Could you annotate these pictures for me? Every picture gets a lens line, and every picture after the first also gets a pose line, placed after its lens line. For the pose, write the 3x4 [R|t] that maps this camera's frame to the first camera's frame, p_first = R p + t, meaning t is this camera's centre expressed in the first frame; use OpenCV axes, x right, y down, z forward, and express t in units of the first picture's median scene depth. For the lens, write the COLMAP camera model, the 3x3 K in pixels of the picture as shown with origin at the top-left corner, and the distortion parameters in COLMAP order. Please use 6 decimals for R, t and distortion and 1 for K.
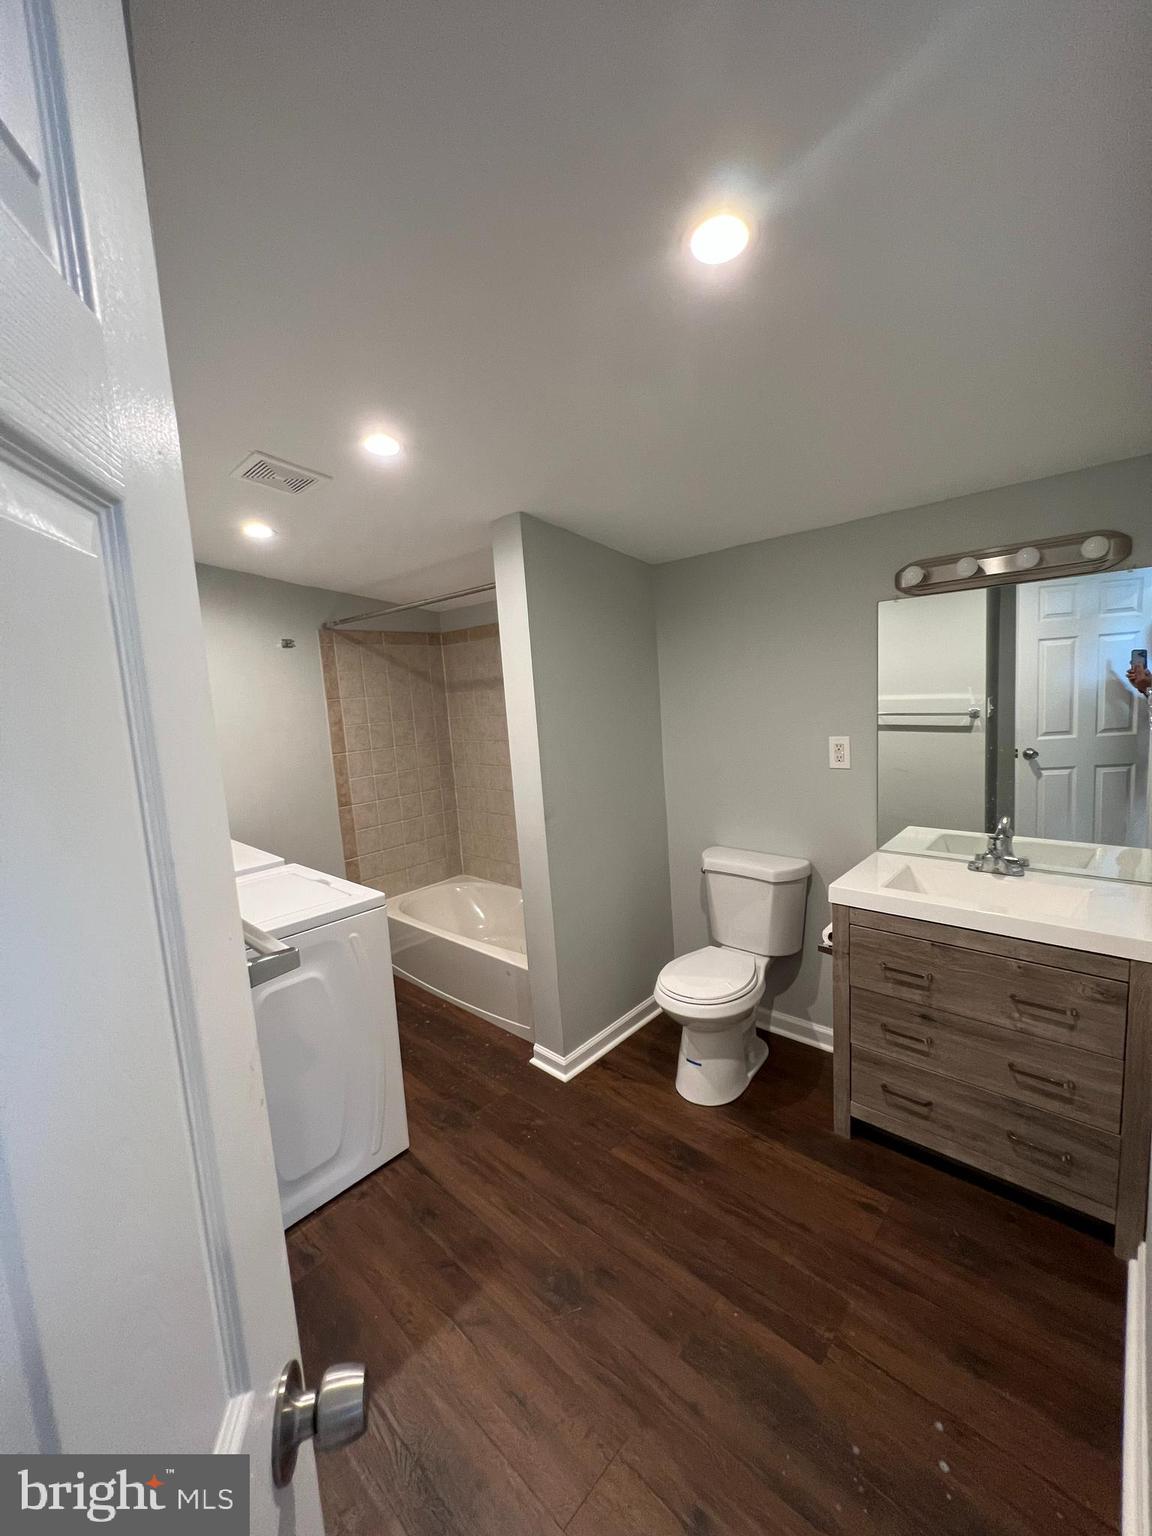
lens RADIAL K [[616.6, 0, 580.5], [0, 616.6, 762.8], [0, 0, 1]] dist [-0.001621, 0.000245]
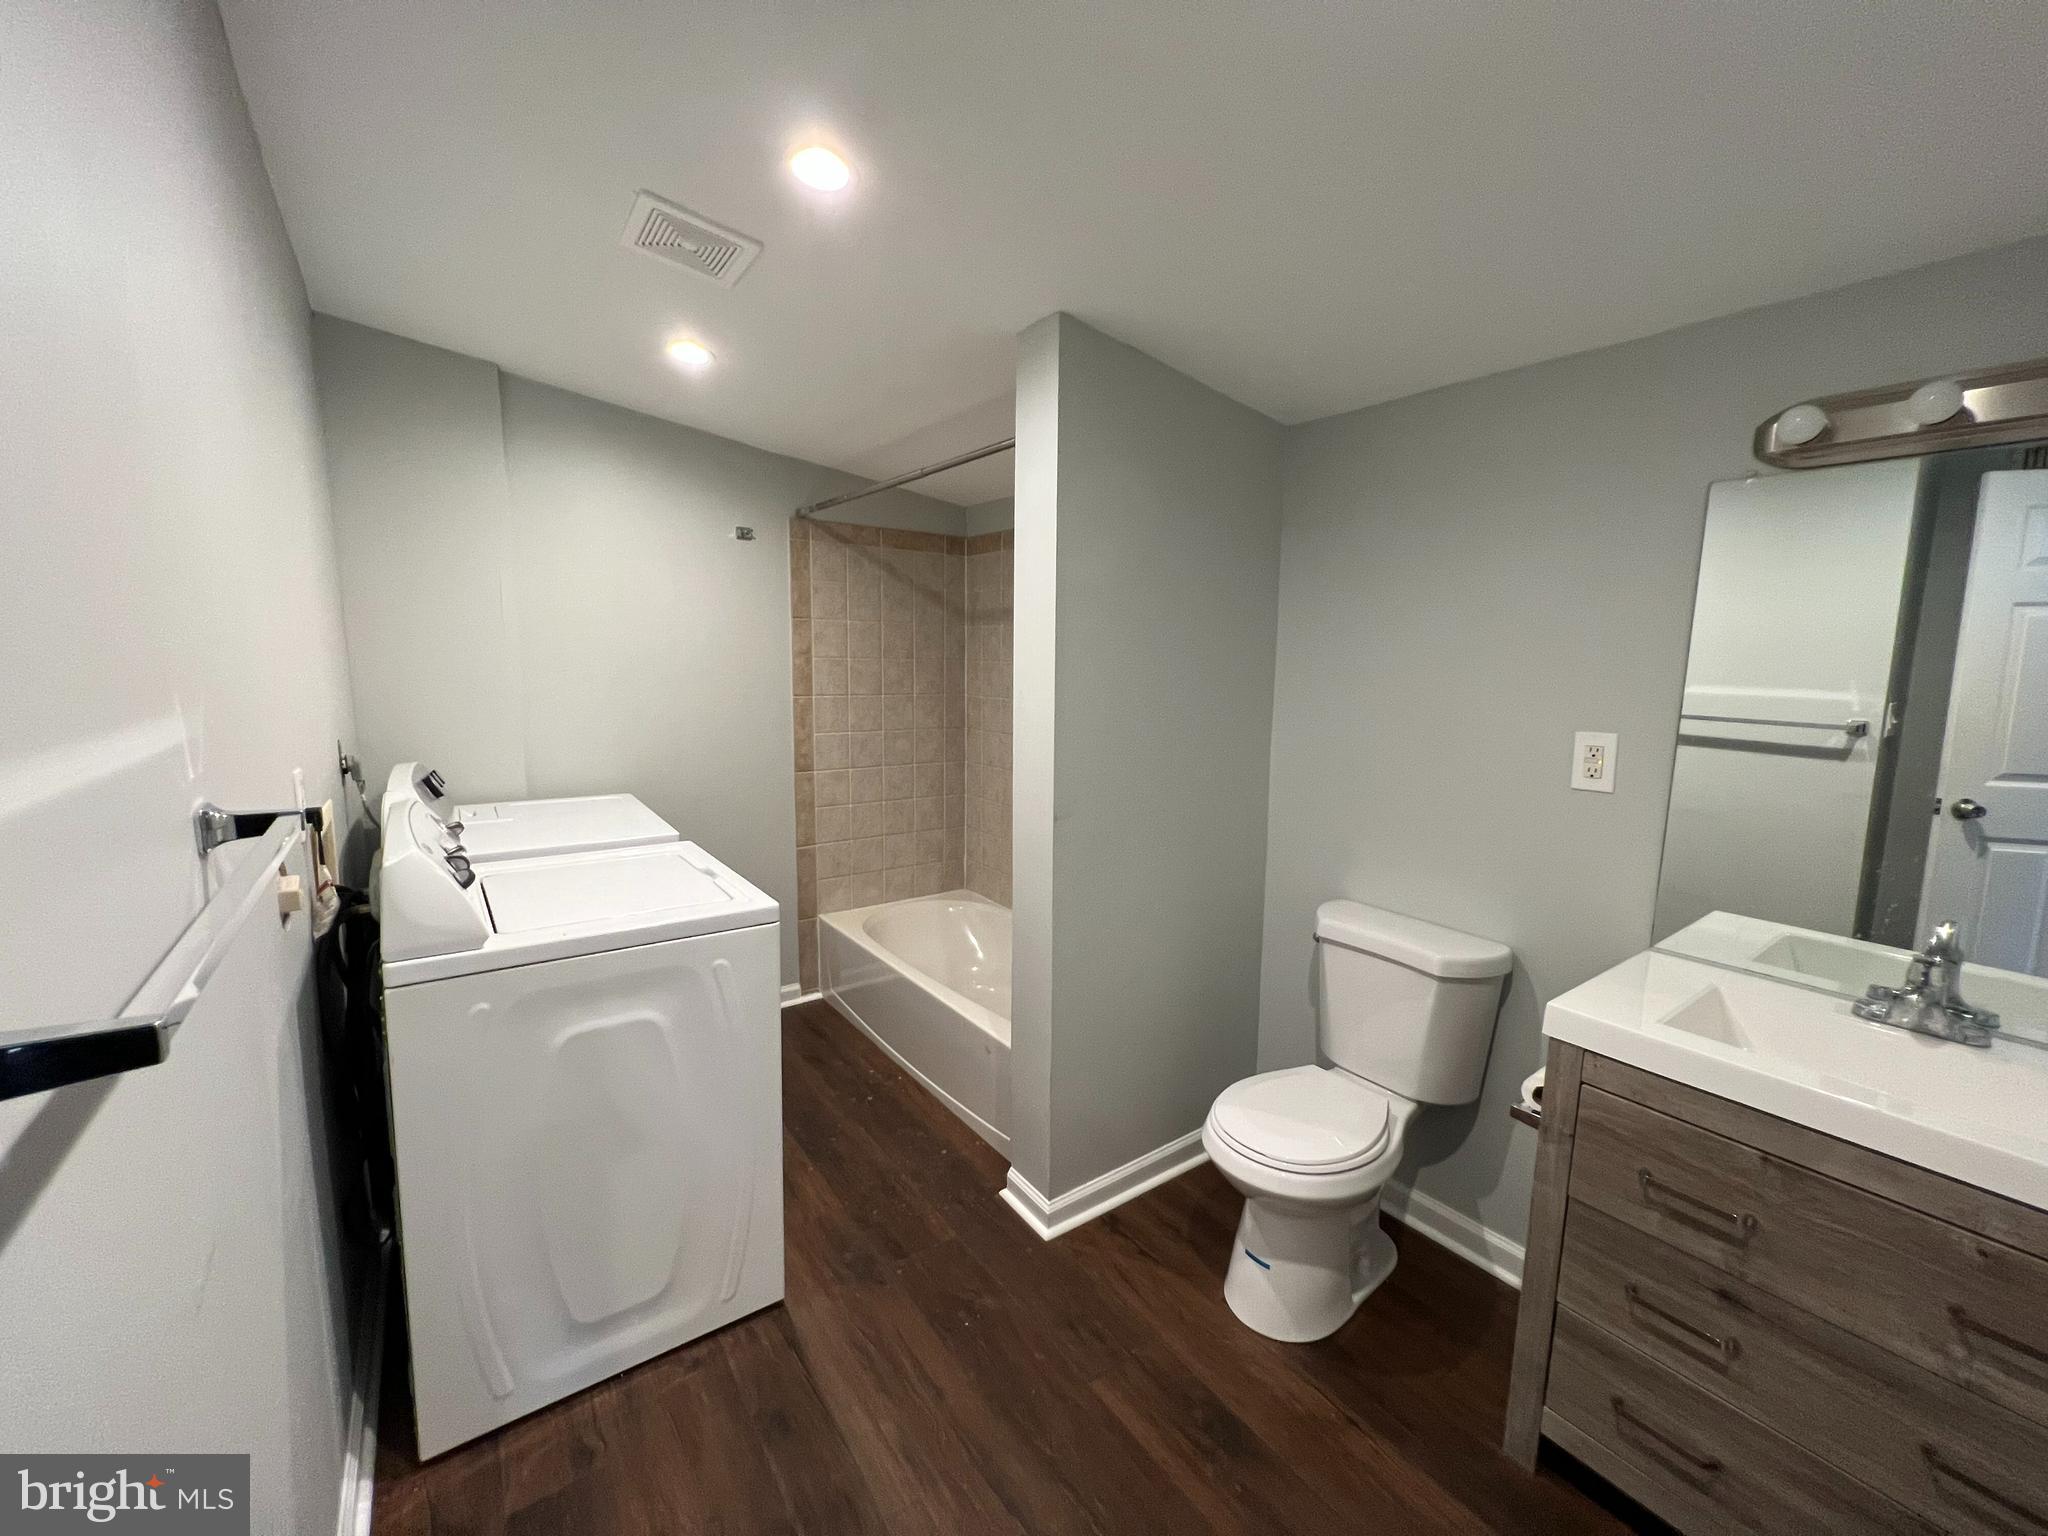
lens RADIAL K [[822.1, 0, 1025.5], [0, 822.1, 764.4], [0, 0, 1]] dist [-0.001621, 0.000245]
pose [[0.976125, 0.104327, -0.190515, 0.065177], [-0.101208, 0.994524, 0.026060, 0.017532], [0.192190, -0.006157, 0.981338, 0.184103]]
